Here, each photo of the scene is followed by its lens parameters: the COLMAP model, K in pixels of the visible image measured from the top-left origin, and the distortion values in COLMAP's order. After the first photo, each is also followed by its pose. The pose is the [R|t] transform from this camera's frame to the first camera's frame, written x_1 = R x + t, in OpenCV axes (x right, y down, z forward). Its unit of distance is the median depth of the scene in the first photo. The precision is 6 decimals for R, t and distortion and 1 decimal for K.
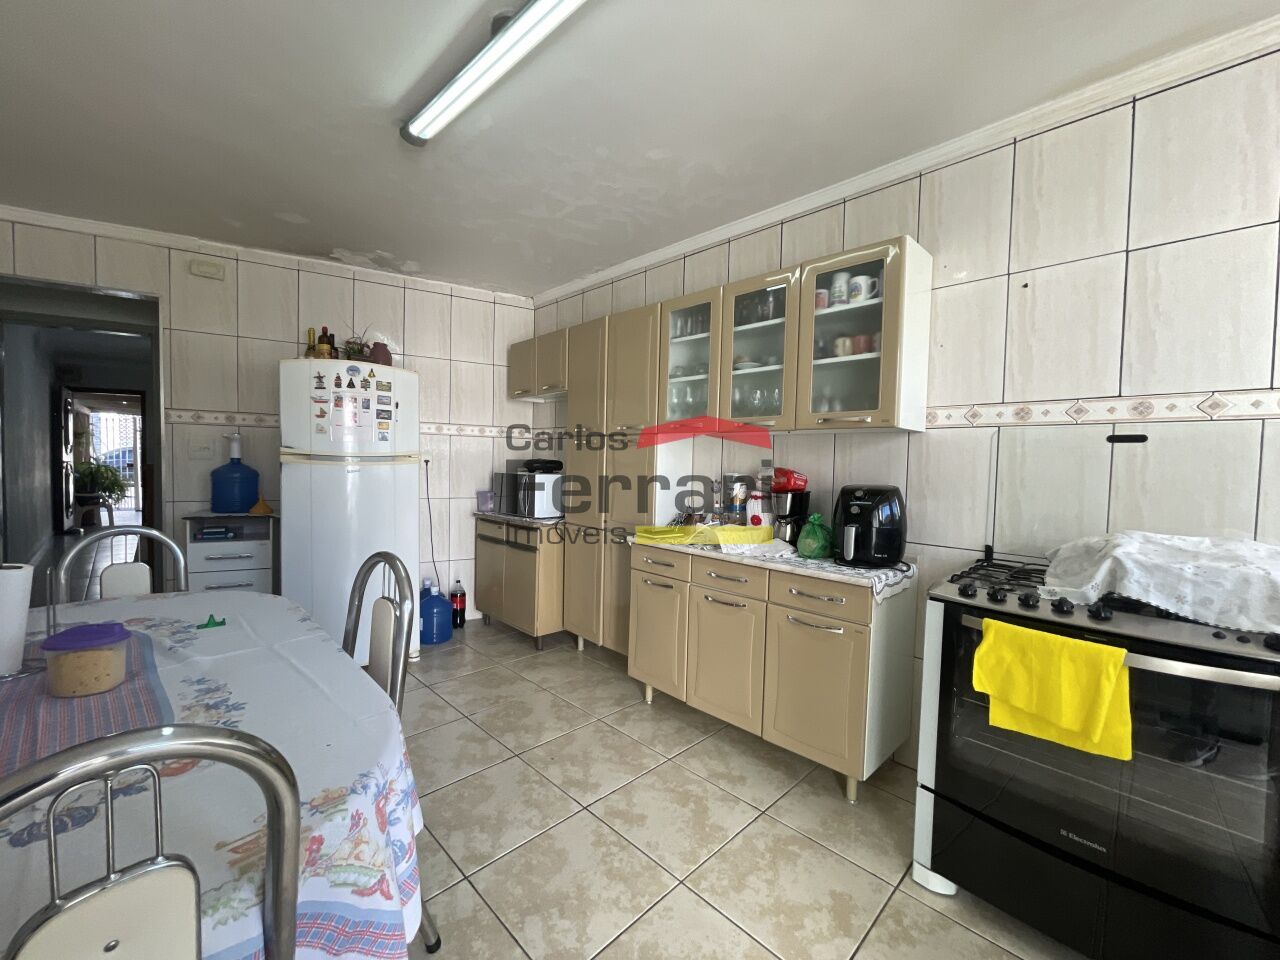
lens RADIAL K [[518.9, 0, 638.5], [0, 518.9, 483.0], [0, 0, 1]] dist [-0.000151, 0.000948]
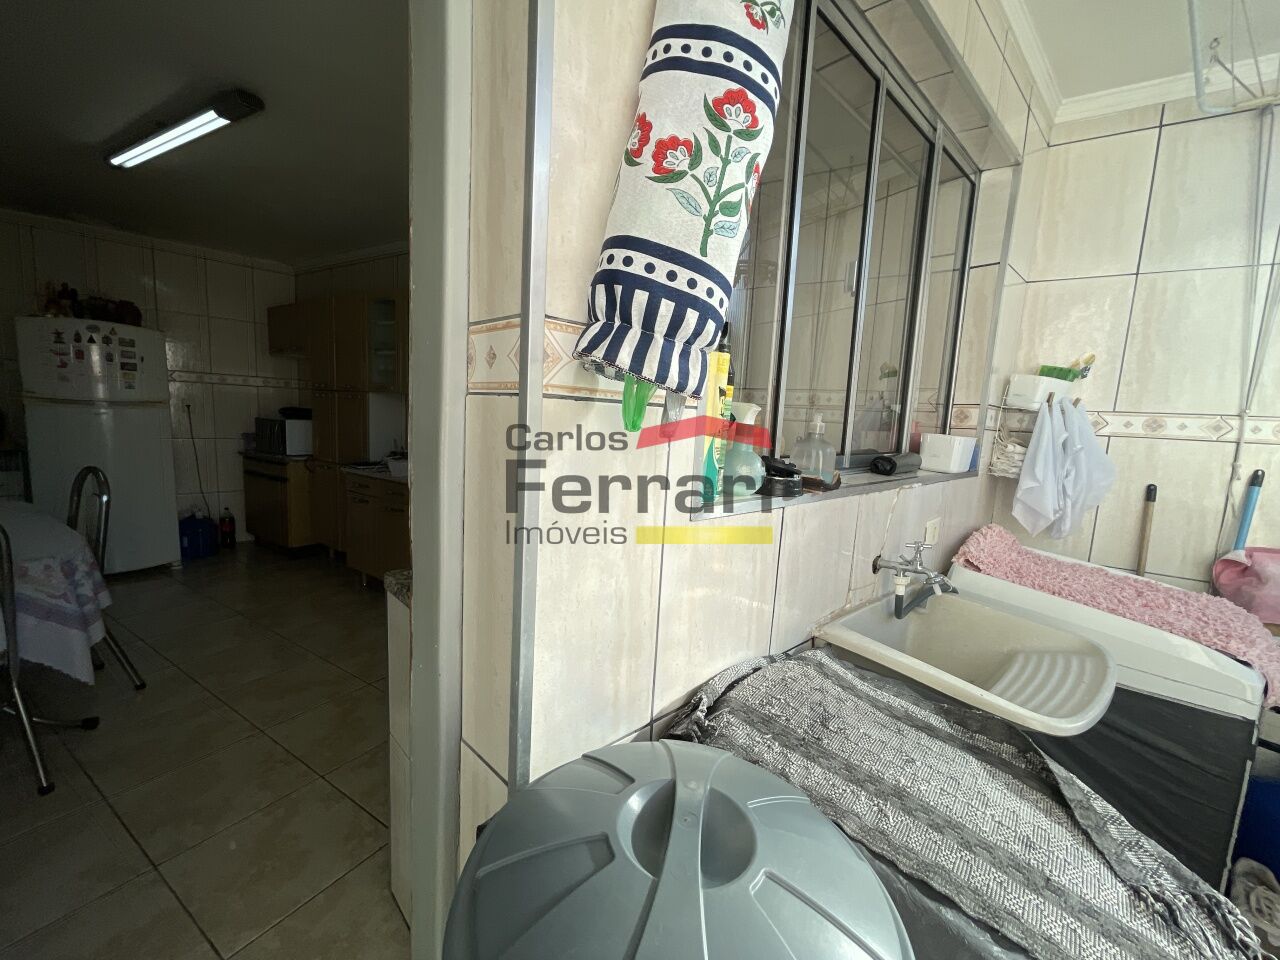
lens RADIAL K [[518.9, 0, 638.5], [0, 518.9, 483.0], [0, 0, 1]] dist [-0.000151, 0.000948]
pose [[0.972469, -0.002929, 0.233015, 0.346034], [-0.020580, 0.994935, 0.098395, -0.006321], [-0.232123, -0.100481, 0.967483, -0.426828]]
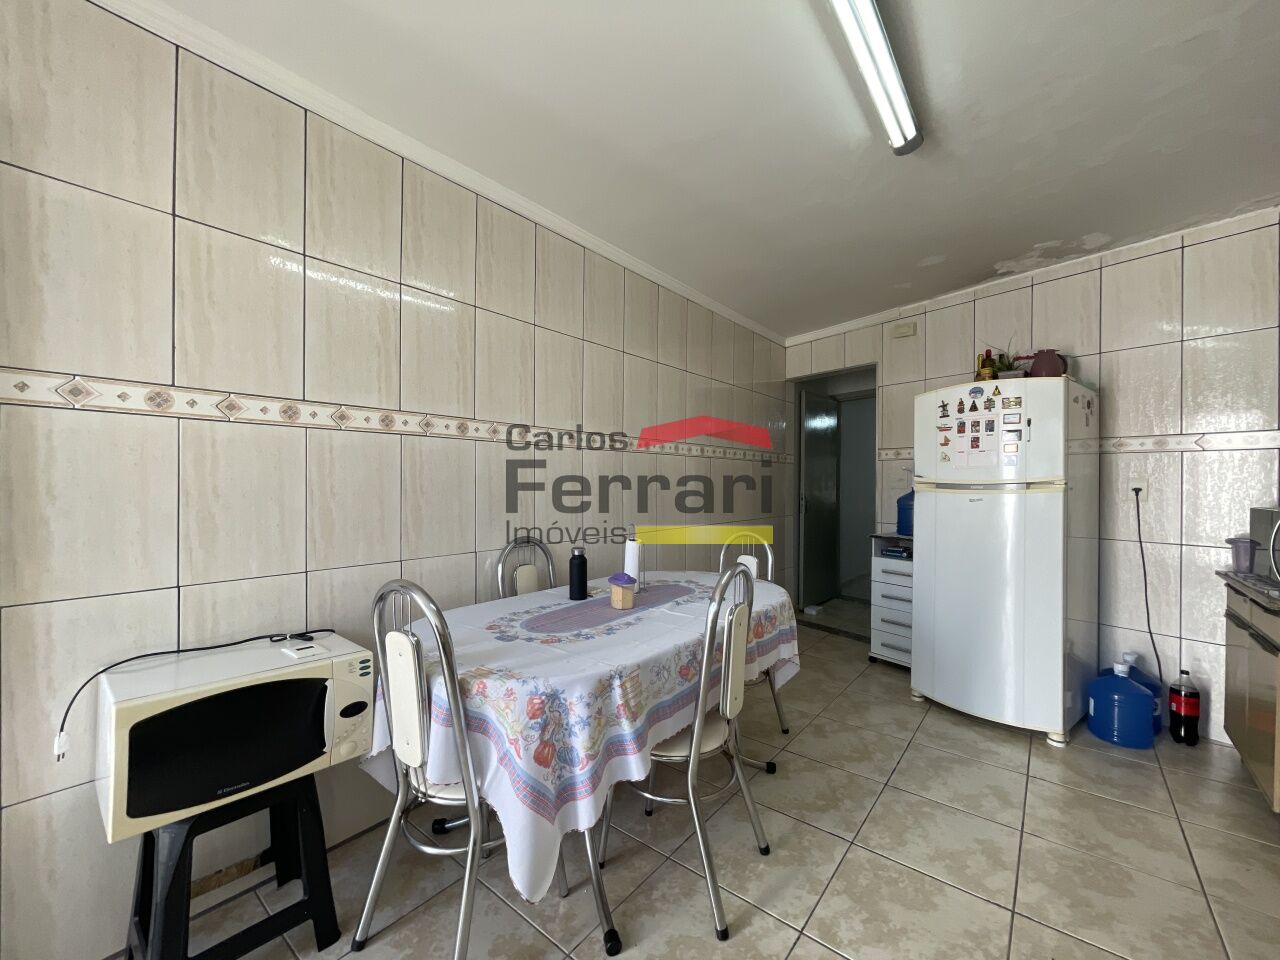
lens RADIAL K [[518.9, 0, 638.5], [0, 518.9, 483.0], [0, 0, 1]] dist [-0.000151, 0.000948]
pose [[0.115558, -0.018835, -0.993122, 0.271195], [-0.043820, 0.998750, -0.024041, -0.004030], [0.992334, 0.046297, 0.114588, 0.265555]]
